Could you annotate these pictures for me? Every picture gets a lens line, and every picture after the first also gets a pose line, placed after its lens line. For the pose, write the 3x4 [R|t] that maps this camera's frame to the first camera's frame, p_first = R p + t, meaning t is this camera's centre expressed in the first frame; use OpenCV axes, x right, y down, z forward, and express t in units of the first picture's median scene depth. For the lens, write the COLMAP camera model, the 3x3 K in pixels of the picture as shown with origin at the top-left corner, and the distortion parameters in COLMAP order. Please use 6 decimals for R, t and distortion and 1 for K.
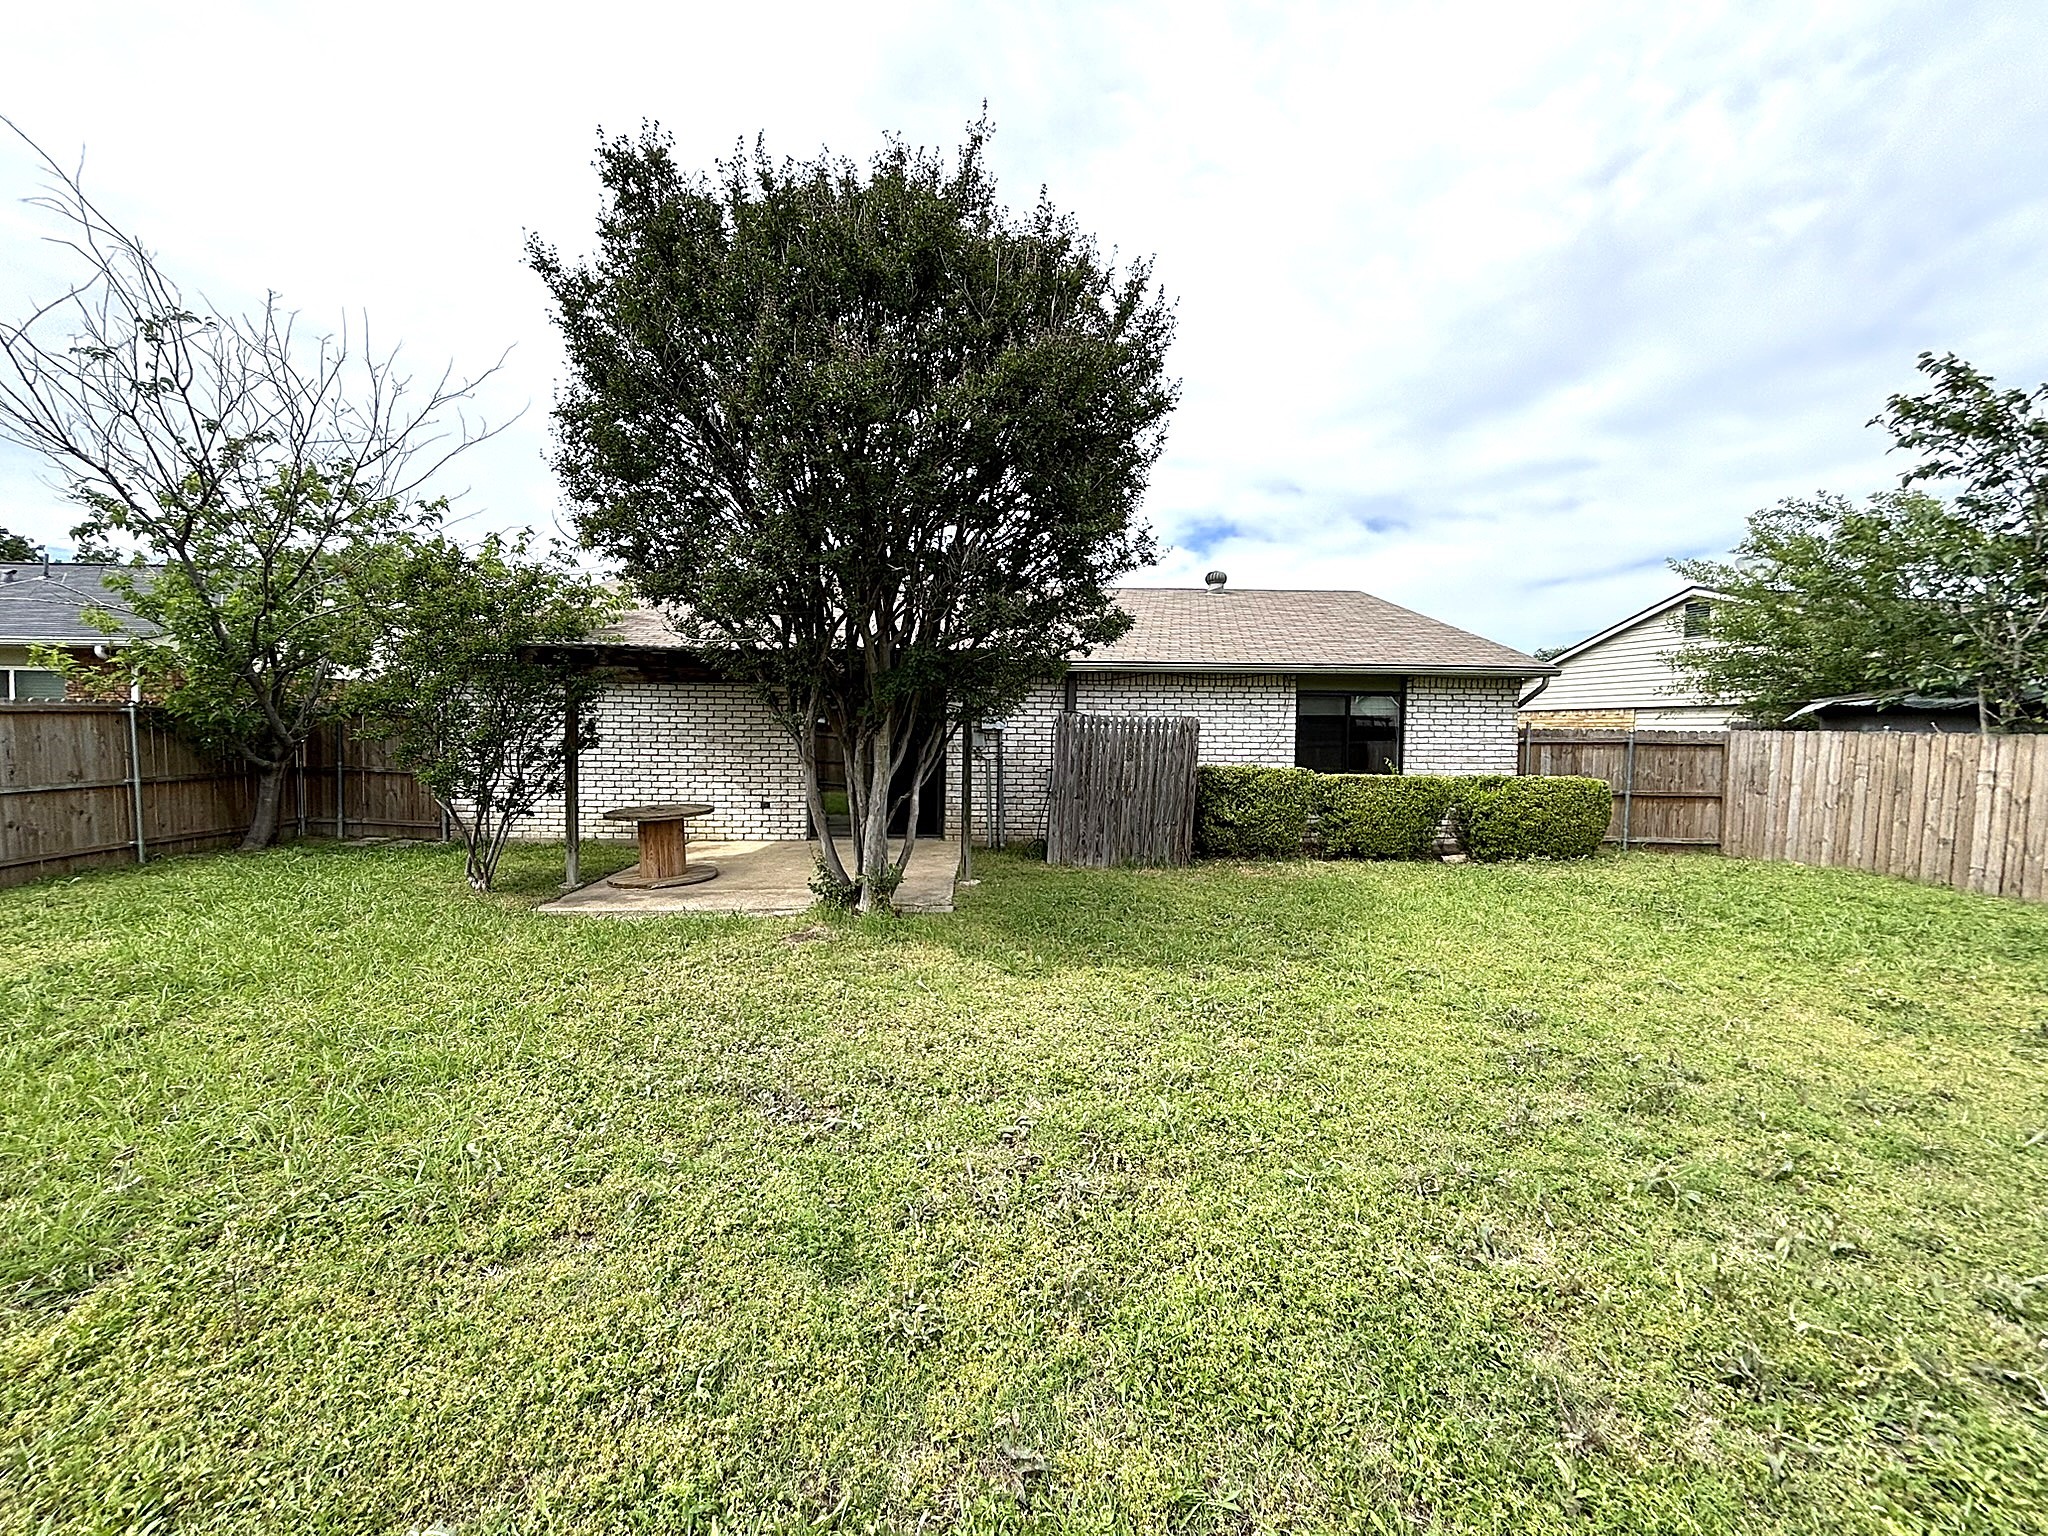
lens RADIAL K [[832.9, 0, 1024.0], [0, 832.9, 773.8], [0, 0, 1]] dist [0.004221, -0.001551]
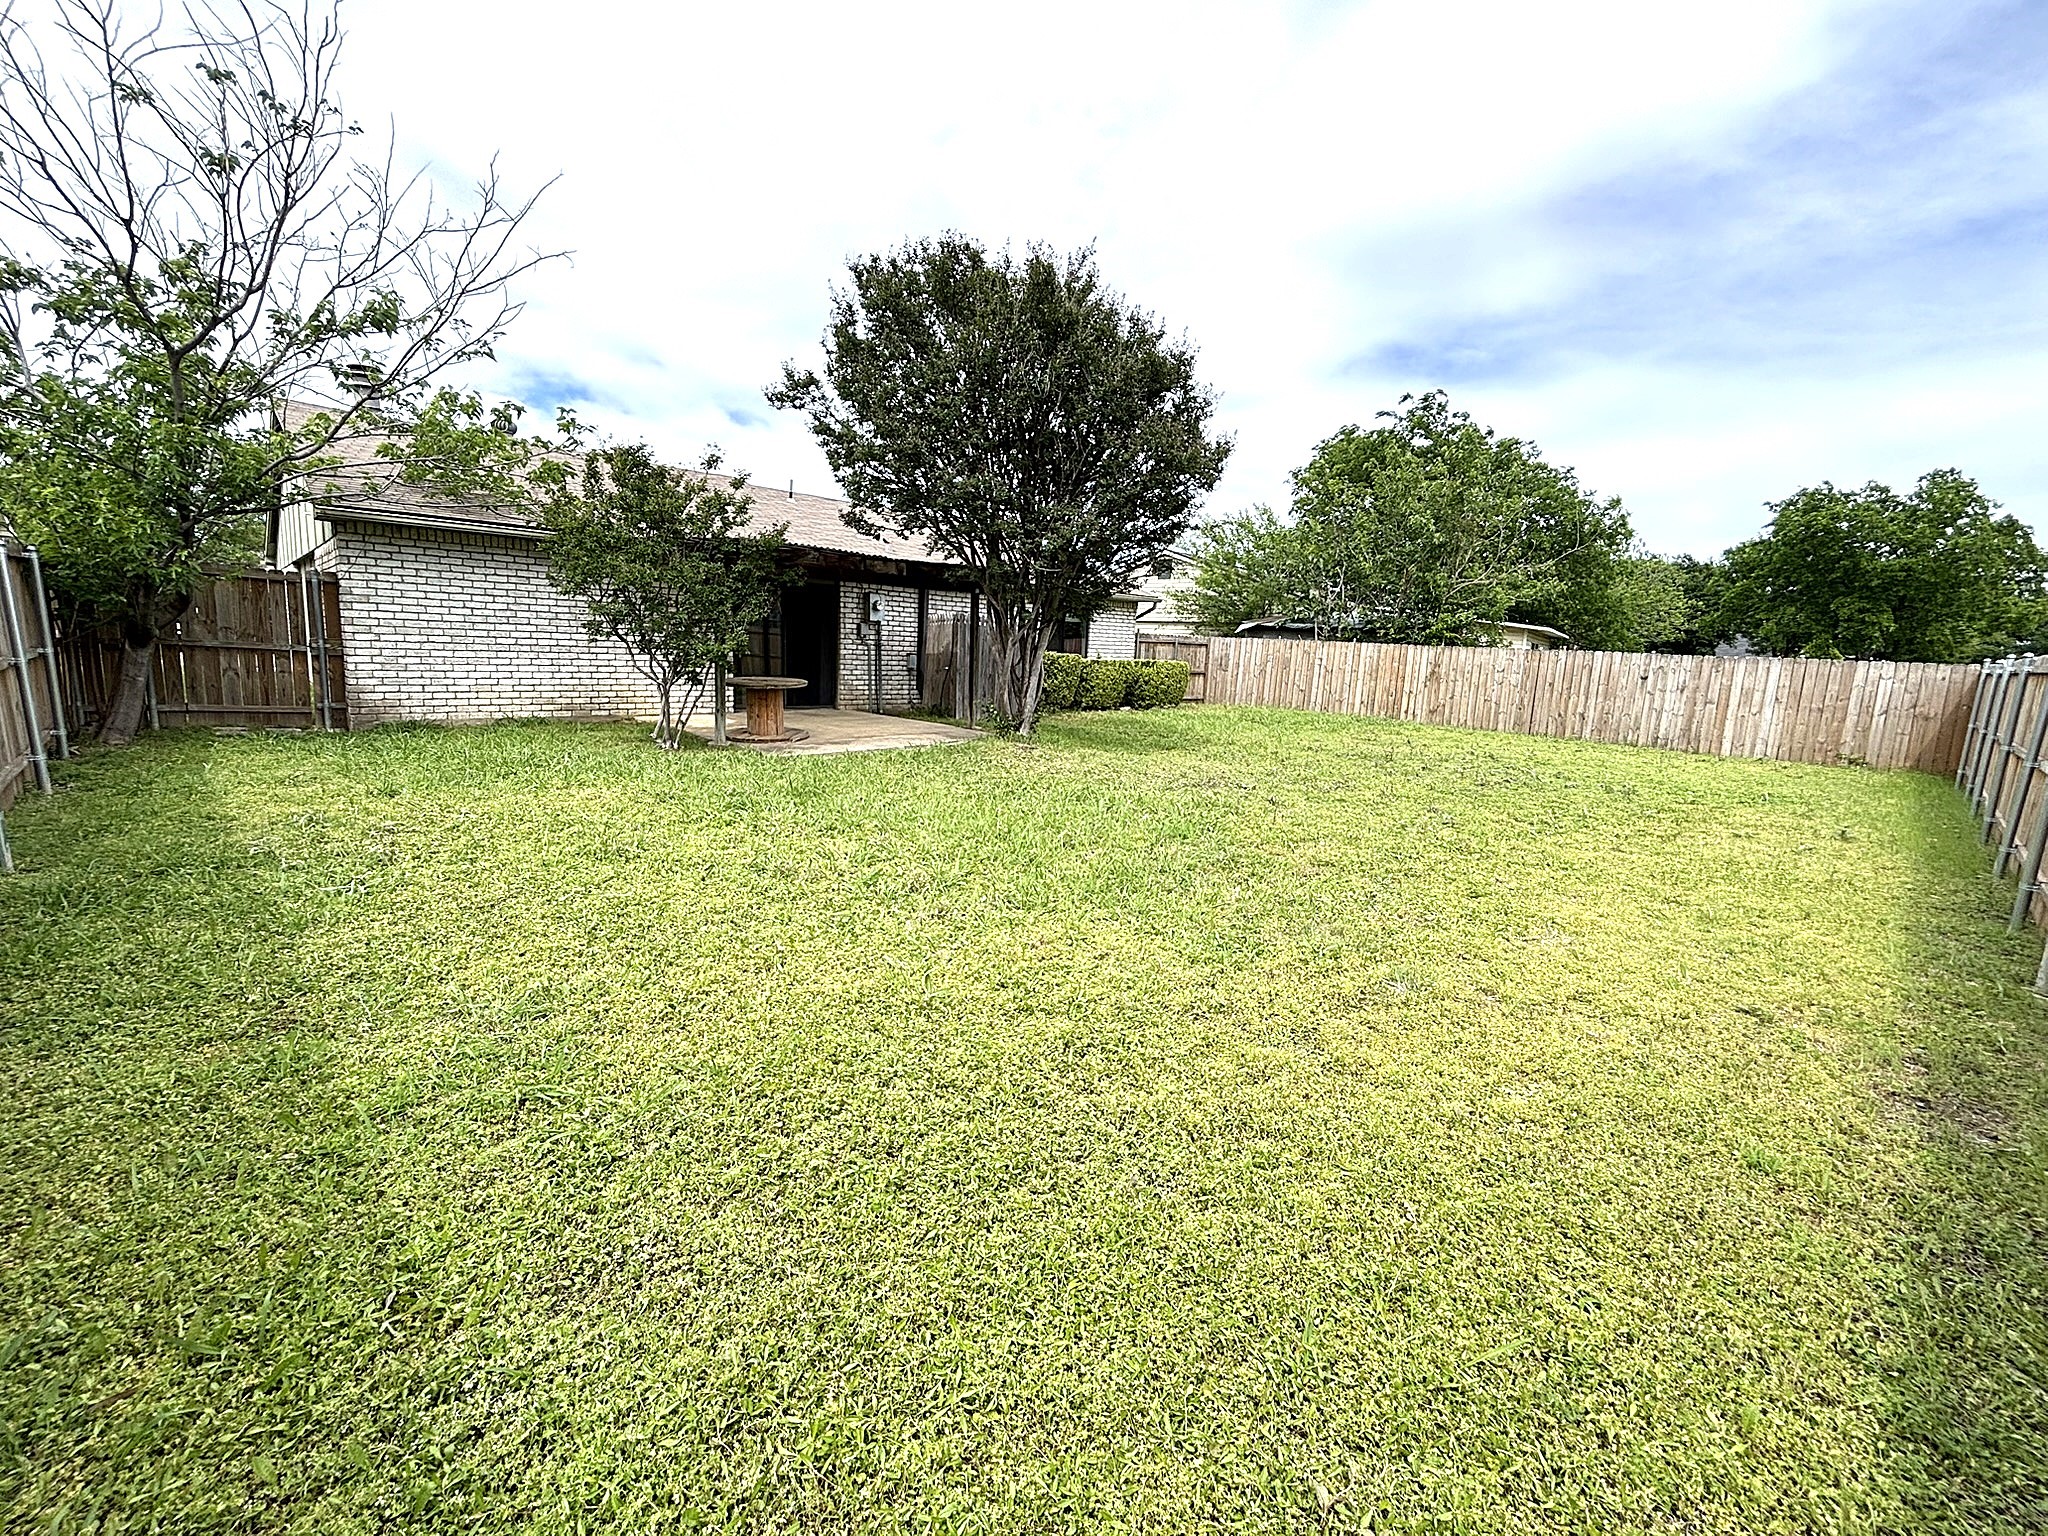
lens RADIAL K [[832.9, 0, 1022.3], [0, 832.9, 771.0], [0, 0, 1]] dist [0.004221, -0.001551]
pose [[0.749853, -0.081290, 0.656591, -0.734623], [0.001941, 0.992689, 0.120685, 0.021279], [-0.661601, -0.089221, 0.744529, -0.129640]]
